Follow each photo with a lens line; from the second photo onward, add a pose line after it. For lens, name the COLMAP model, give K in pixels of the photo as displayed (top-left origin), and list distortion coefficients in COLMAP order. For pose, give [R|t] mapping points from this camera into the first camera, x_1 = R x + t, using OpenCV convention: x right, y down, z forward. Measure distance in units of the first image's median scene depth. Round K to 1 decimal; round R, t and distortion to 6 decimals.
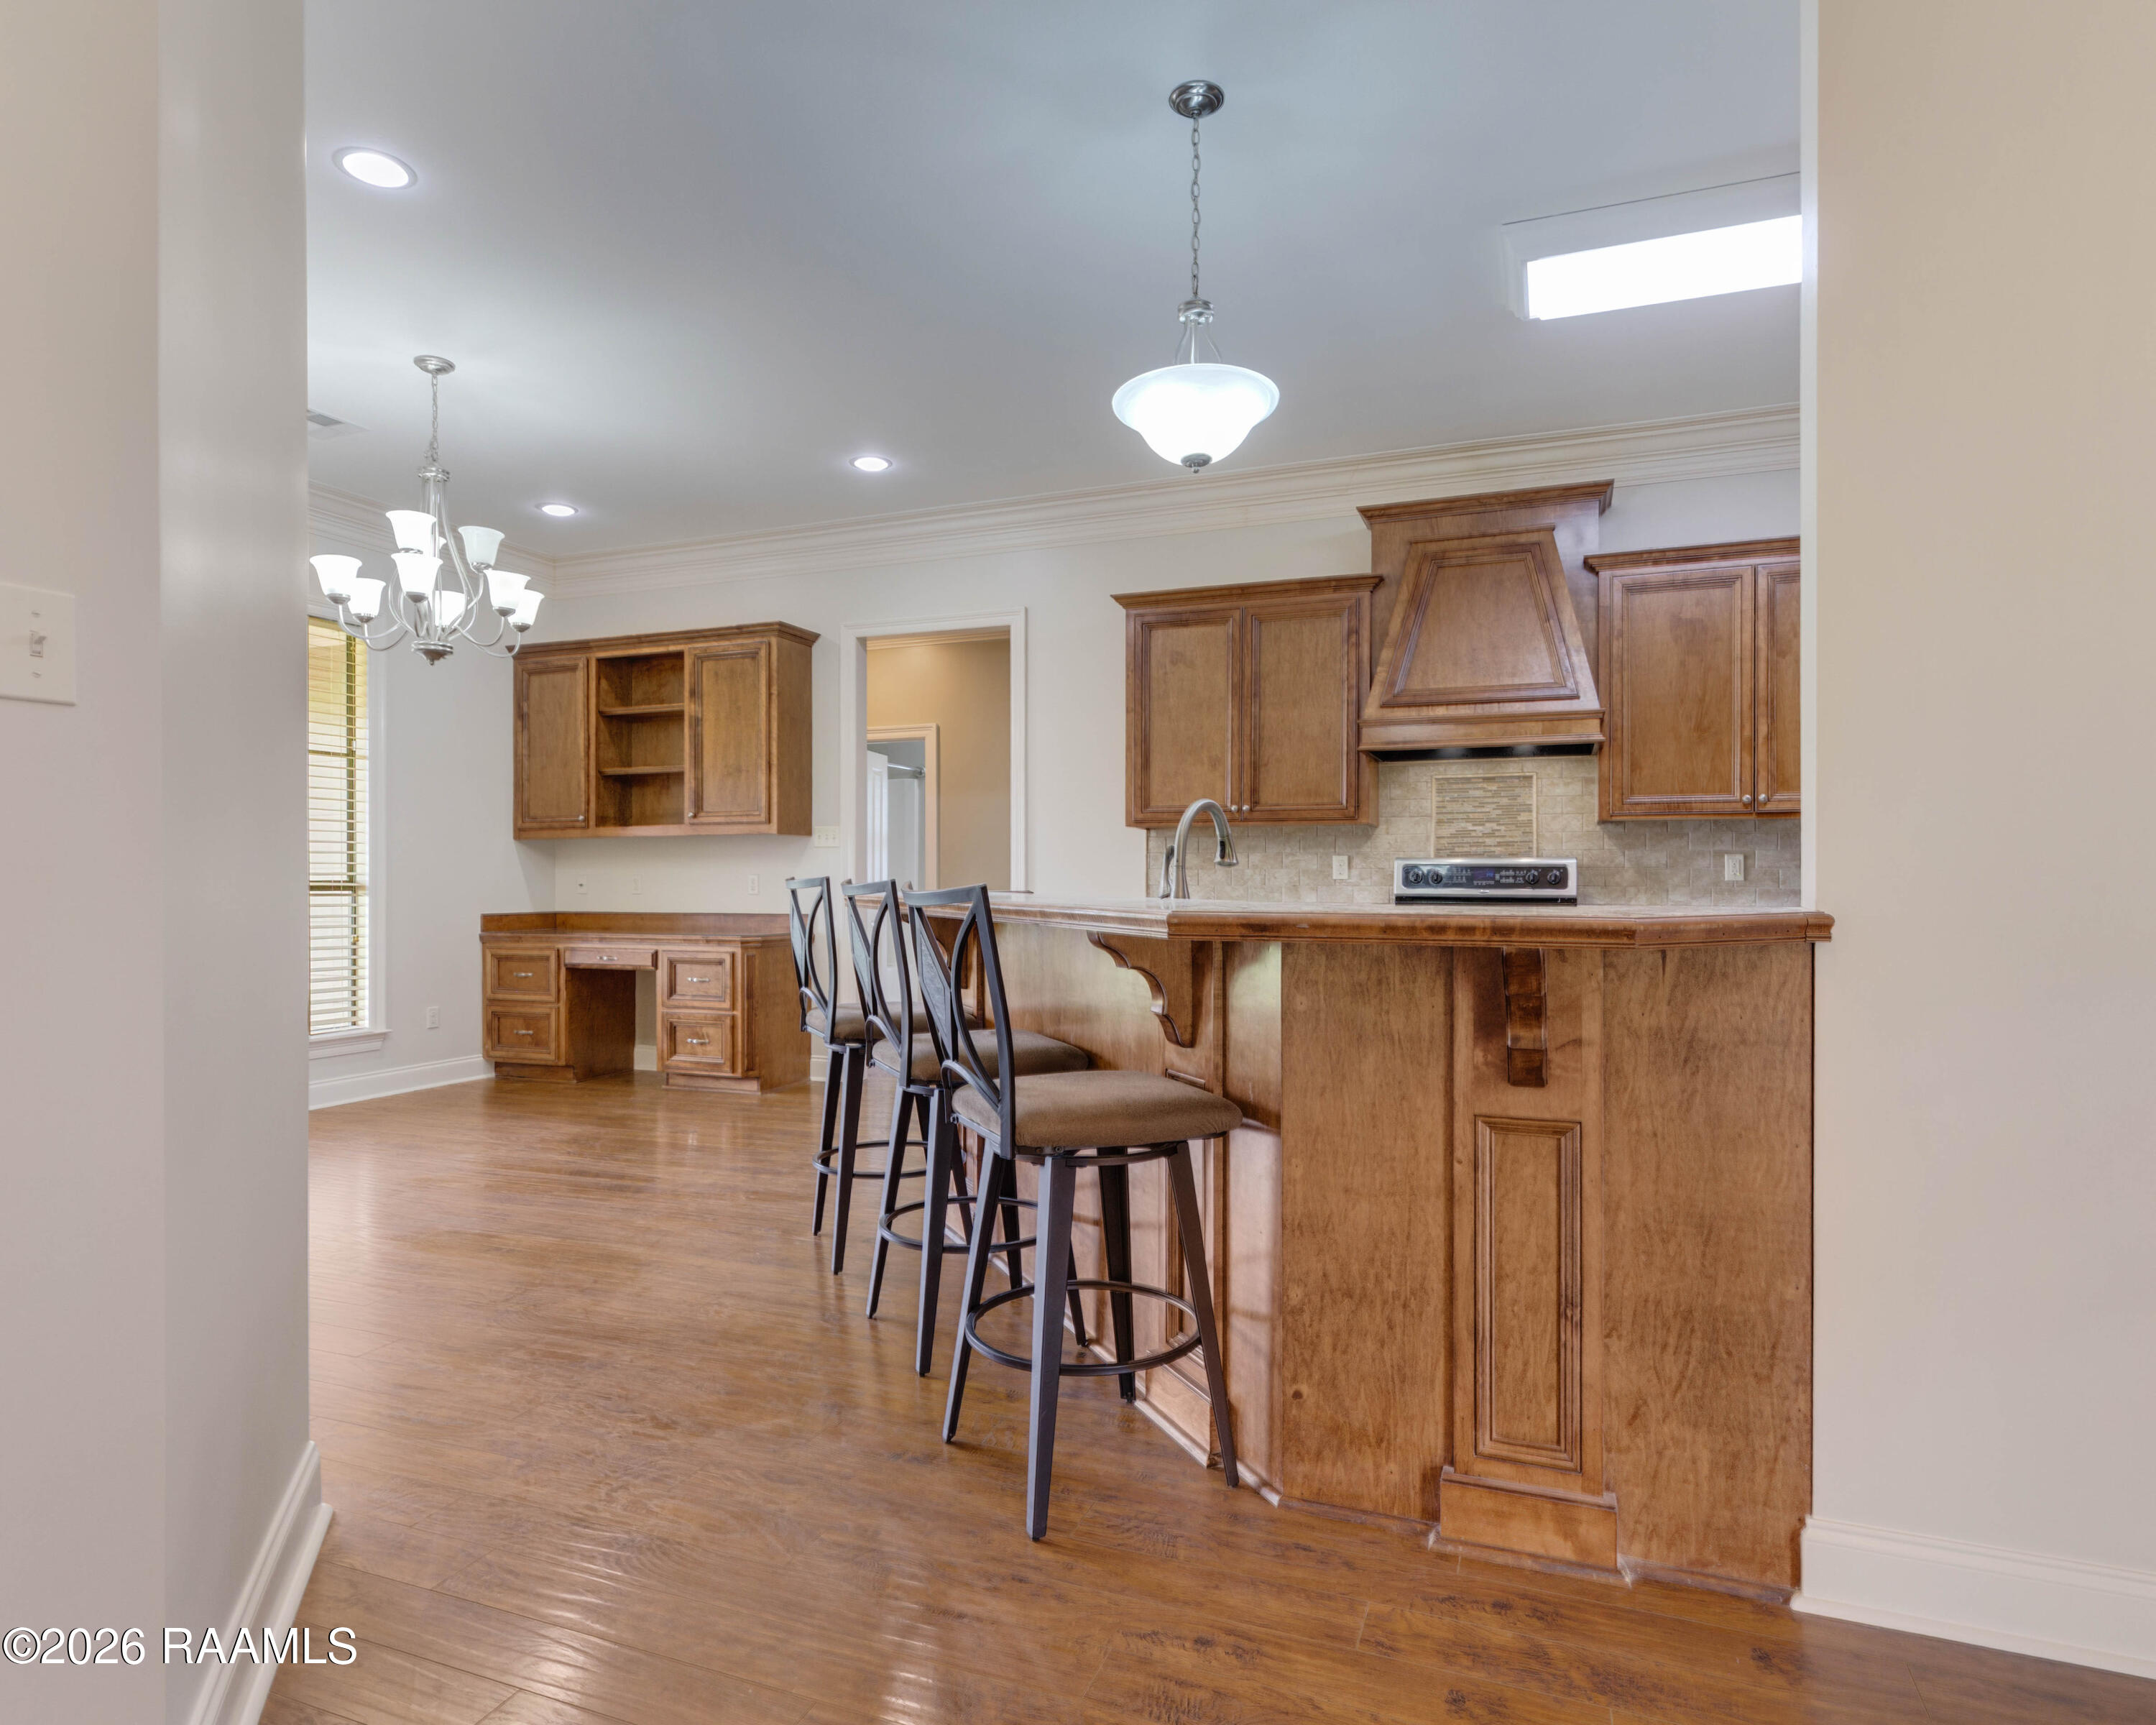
lens RADIAL K [[1197.4, 0, 1113.2], [0, 1197.4, 876.9], [0, 0, 1]] dist [0.010221, 0.000164]
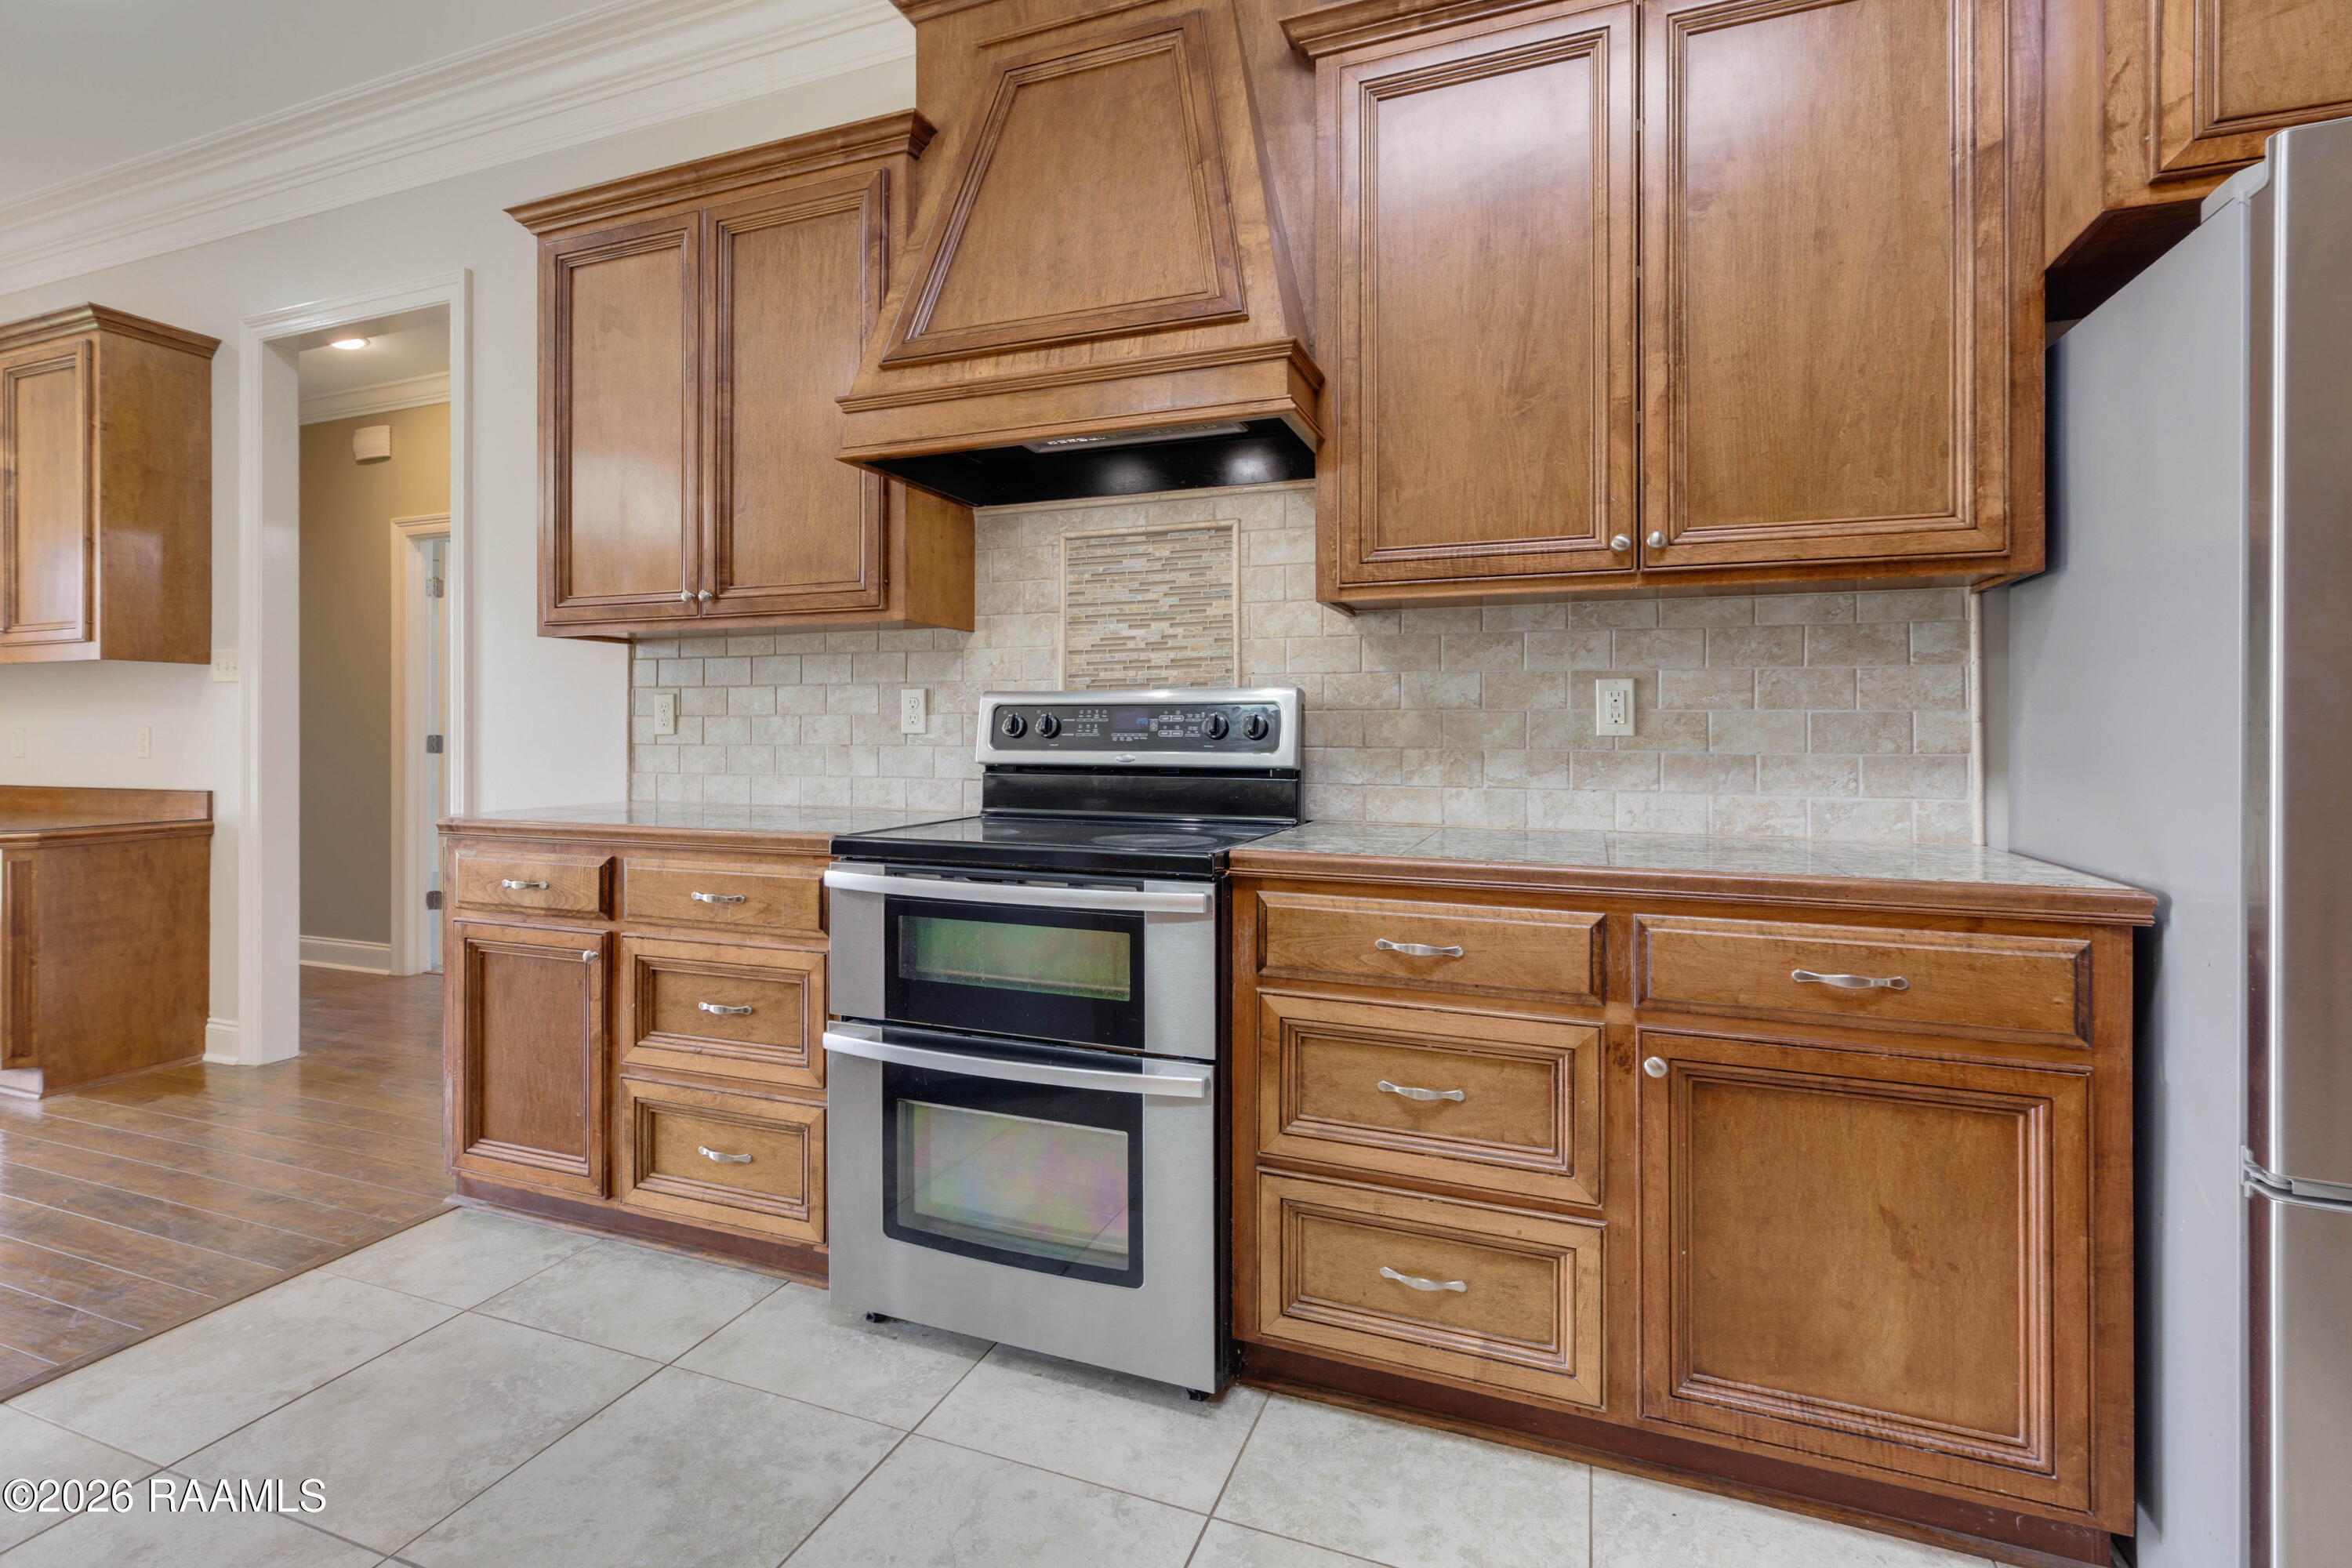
lens RADIAL K [[1083.4, 0, 1223.3], [0, 1083.4, 739.2], [0, 0, 1]] dist [0.001391, -0.000219]
pose [[0.999935, 0.002038, -0.011186, 0.326927], [-0.002055, 0.999997, -0.001495, 0.004876], [0.011183, 0.001518, 0.999936, 0.512303]]
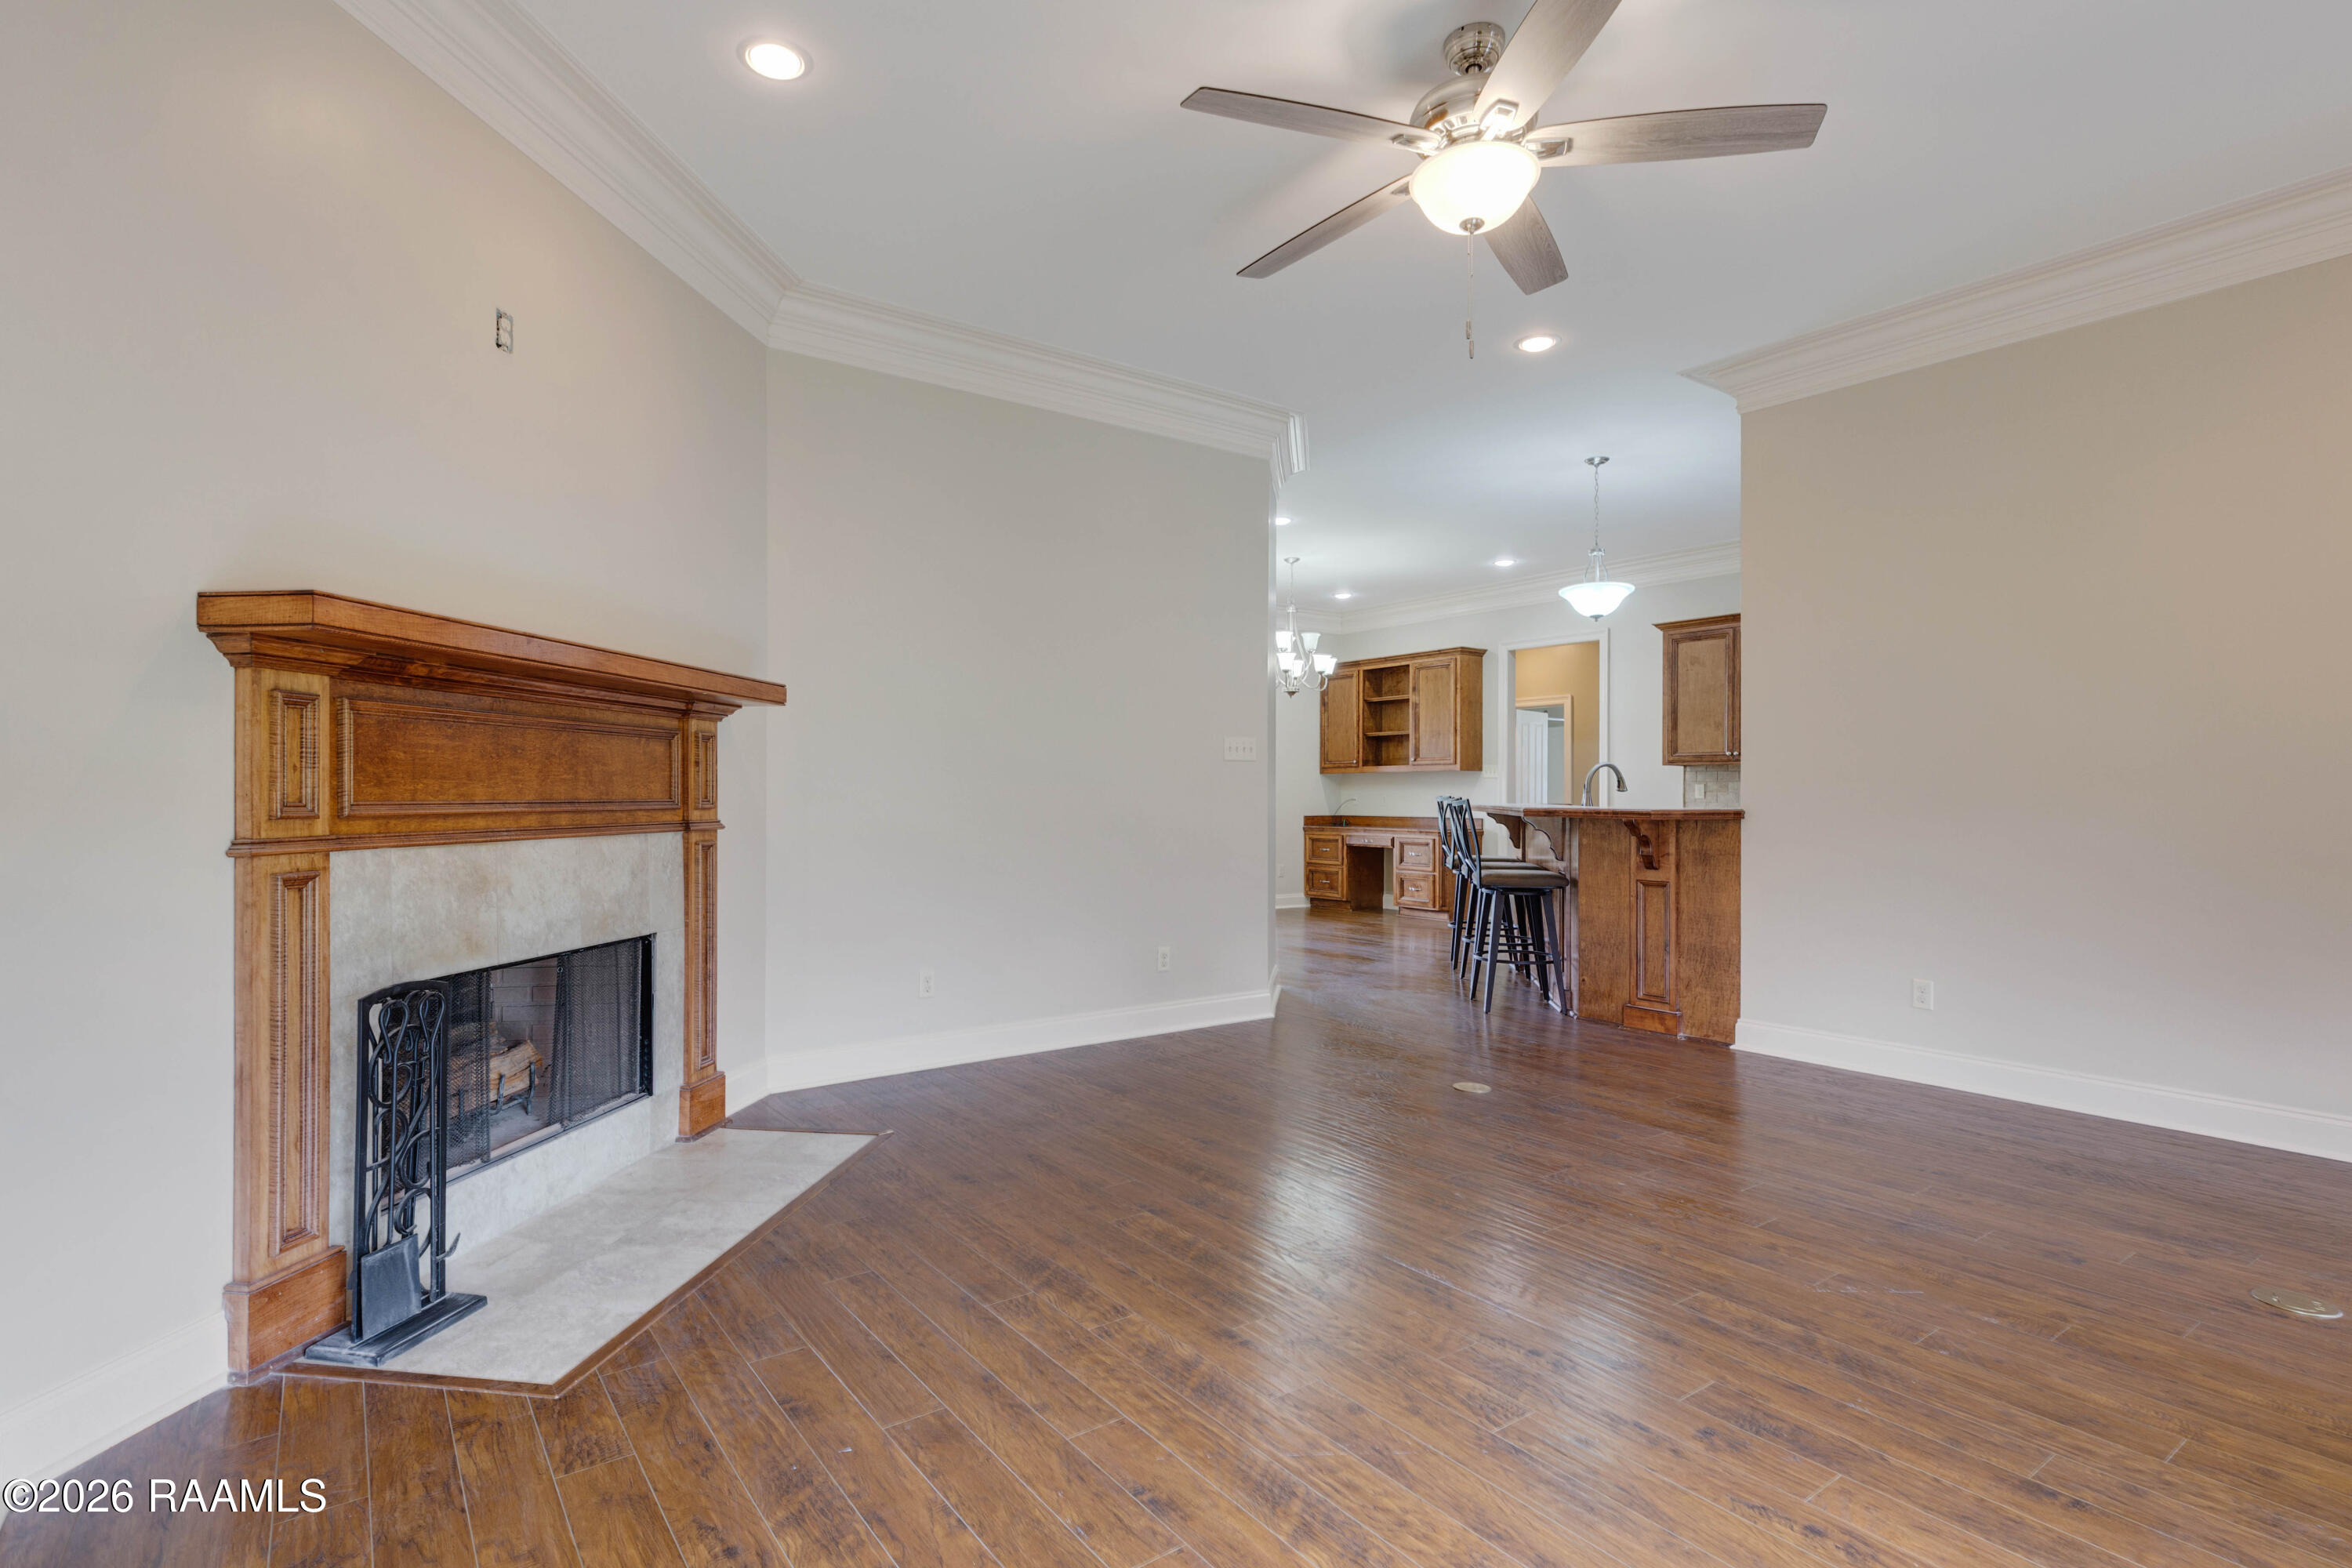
lens RADIAL K [[1183.6, 0, 1188.6], [0, 1183.6, 796.1], [0, 0, 1]] dist [0.008666, 0.000295]
pose [[0.846123, 0.002625, -0.532982, 0.323338], [-0.002074, 0.999997, 0.001634, -0.001260], [0.532984, -0.000277, 0.846125, -0.701853]]
